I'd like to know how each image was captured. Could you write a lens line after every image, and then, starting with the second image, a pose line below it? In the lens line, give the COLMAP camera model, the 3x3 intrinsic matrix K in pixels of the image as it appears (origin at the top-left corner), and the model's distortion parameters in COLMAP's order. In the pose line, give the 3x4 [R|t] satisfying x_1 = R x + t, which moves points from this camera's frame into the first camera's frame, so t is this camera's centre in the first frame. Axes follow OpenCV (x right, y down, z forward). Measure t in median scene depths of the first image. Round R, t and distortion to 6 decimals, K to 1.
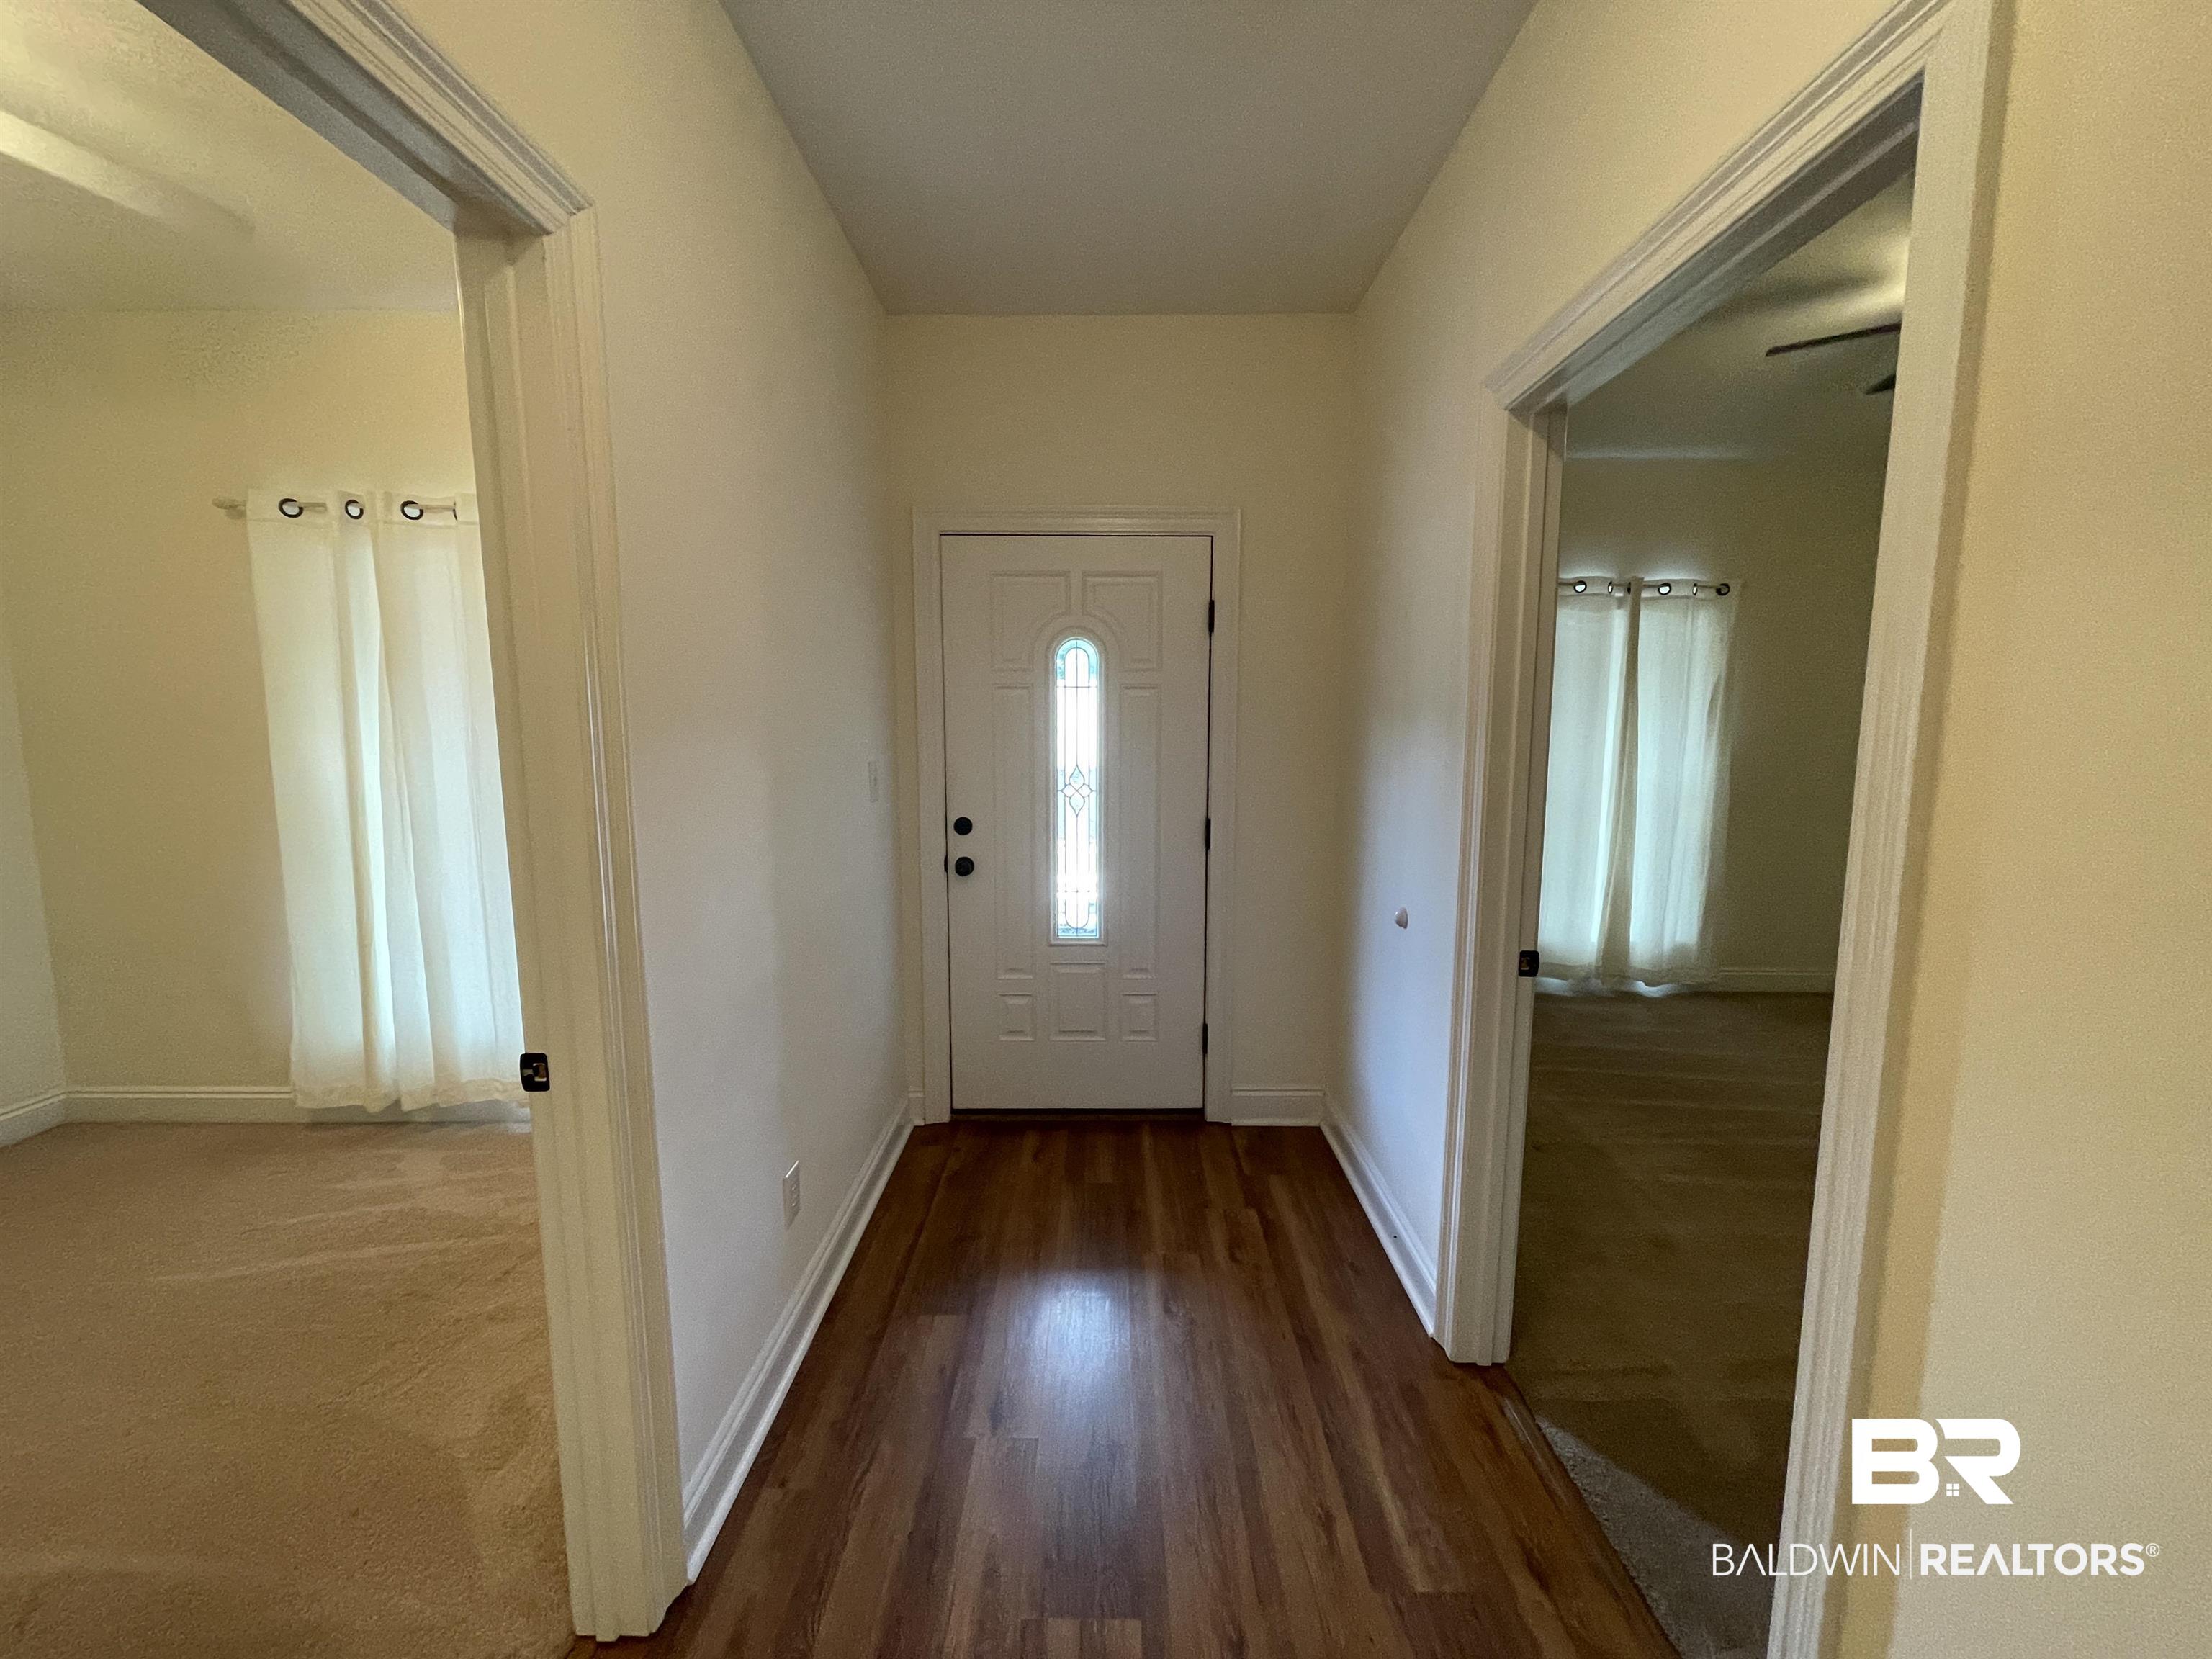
lens RADIAL K [[892.5, 0, 1107.9], [0, 892.5, 818.5], [0, 0, 1]] dist [0.001347, -0.000328]
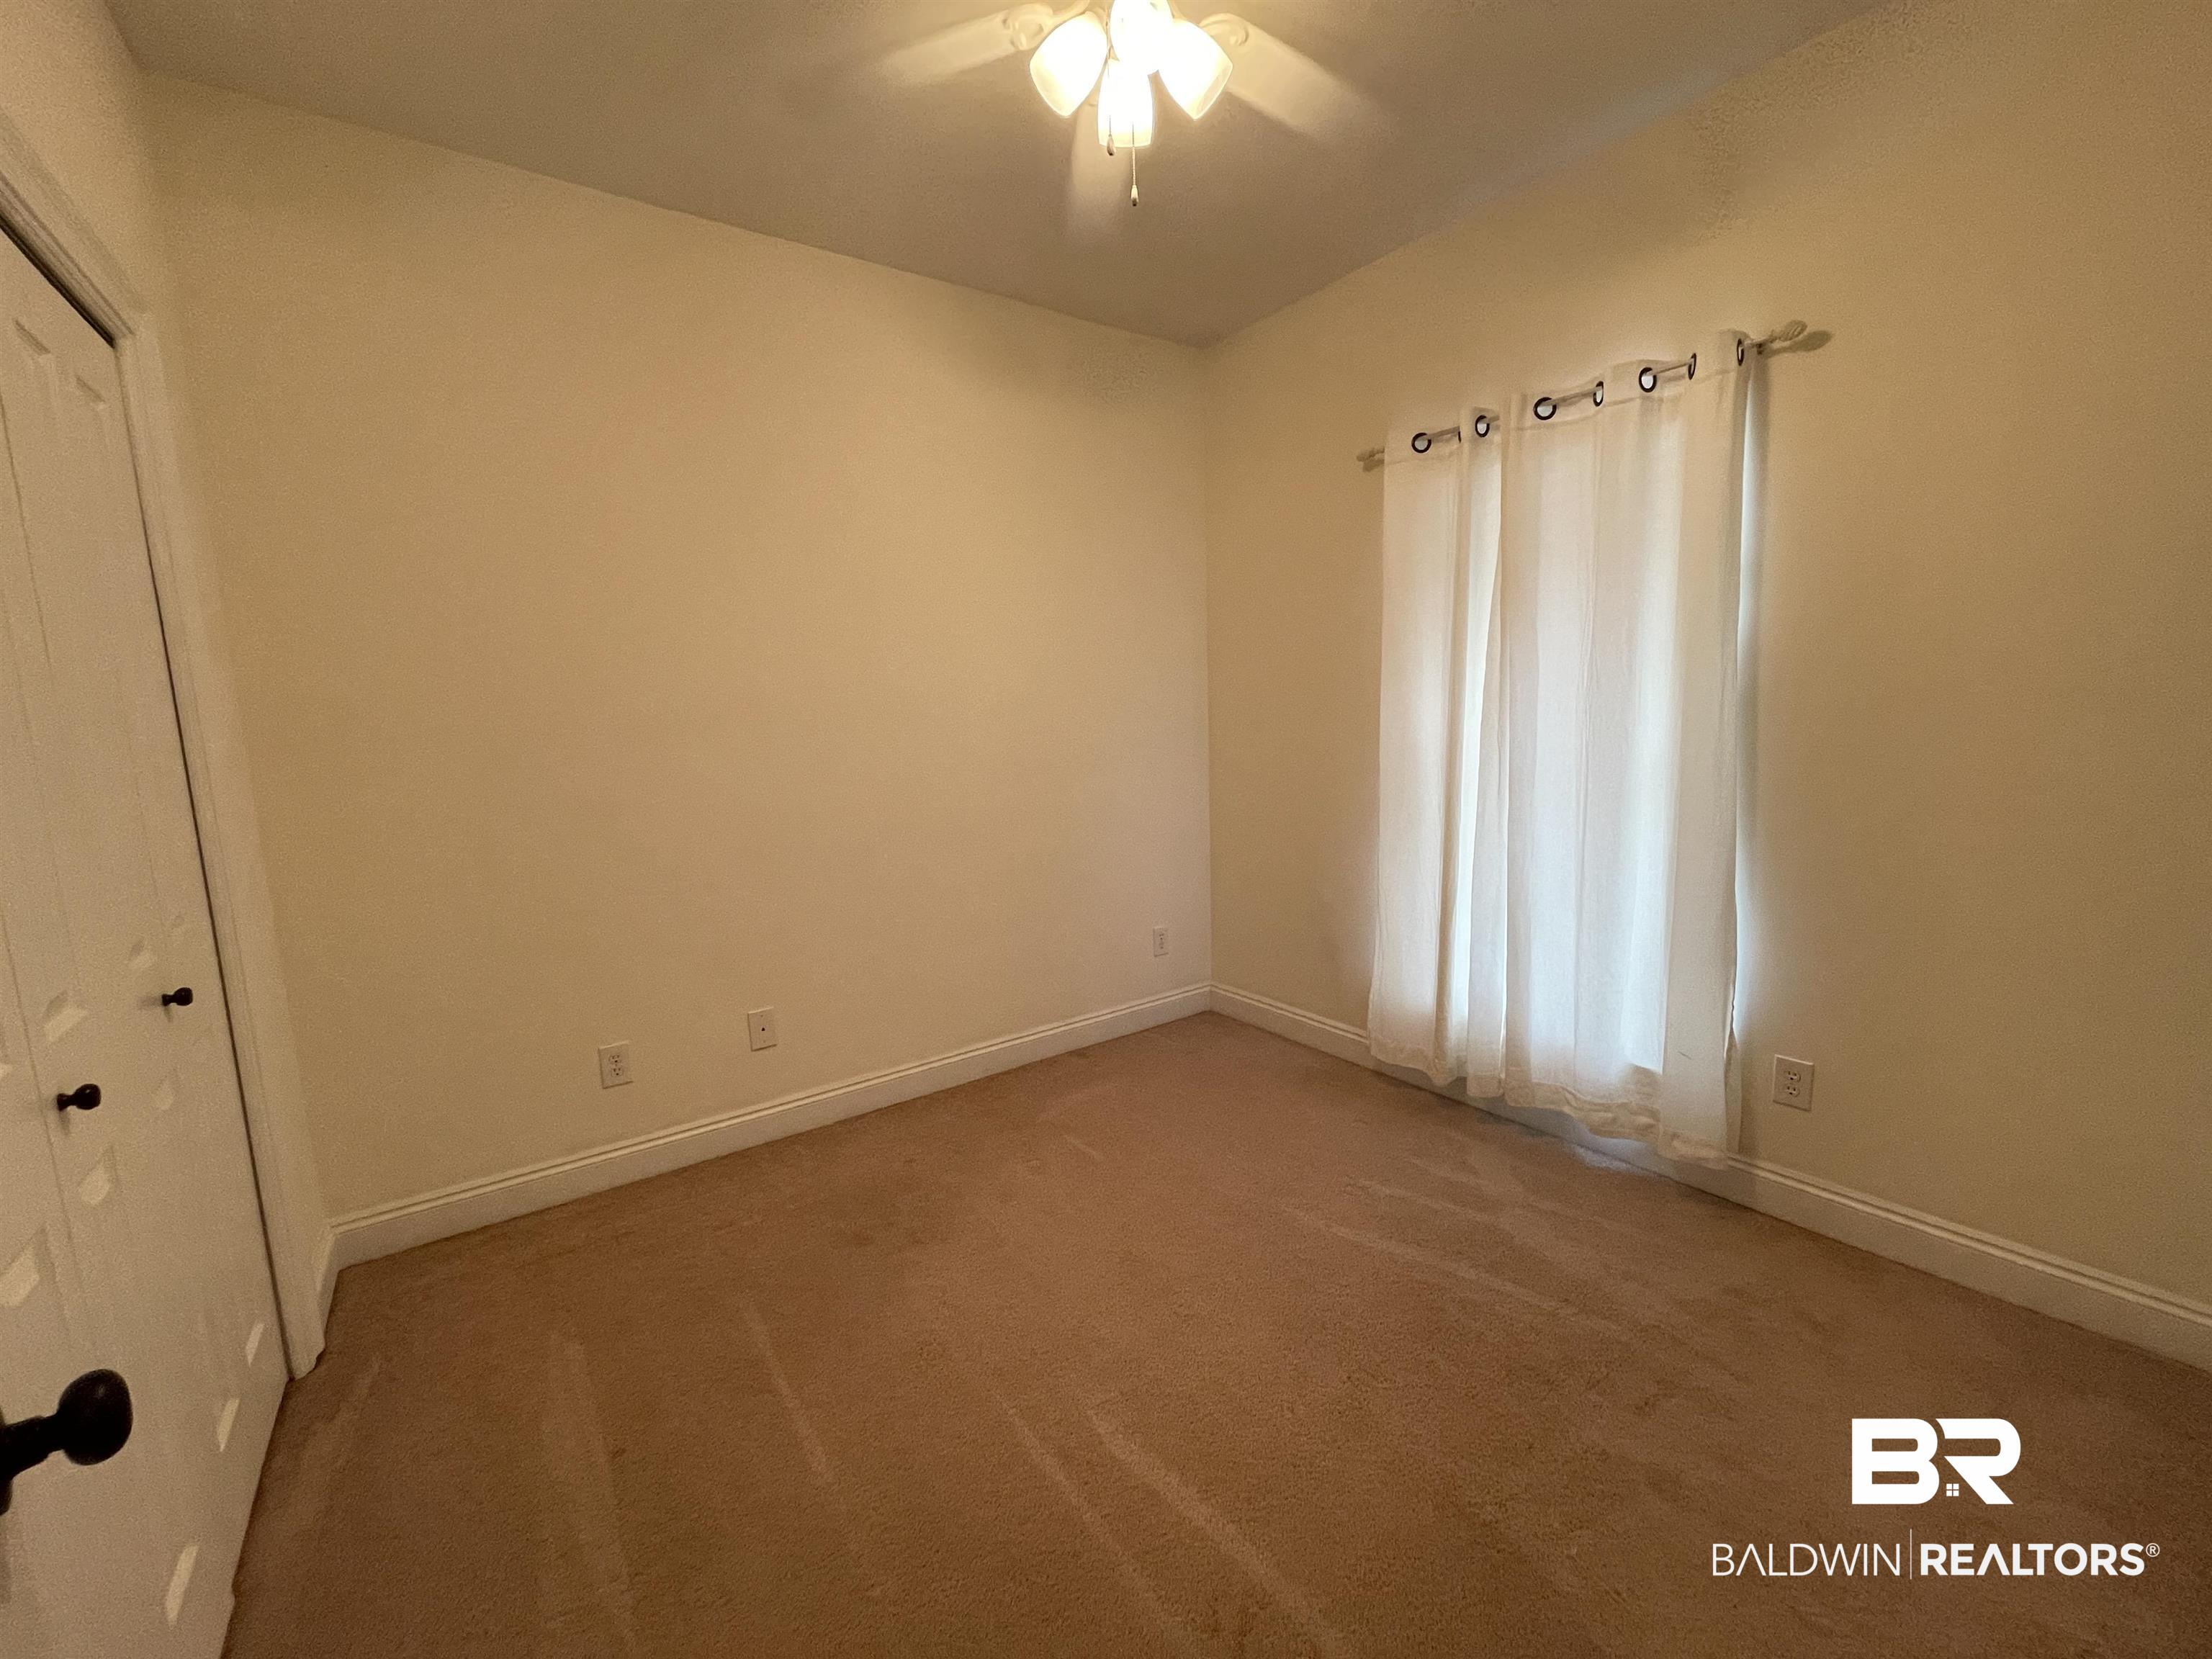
lens RADIAL K [[892.5, 0, 1107.9], [0, 892.5, 818.5], [0, 0, 1]] dist [0.001347, -0.000328]
pose [[0.590366, 0.079466, -0.803214, -0.301647], [-0.062476, 0.996655, 0.052684, 0.023482], [0.804714, 0.019078, 0.593356, 0.163525]]
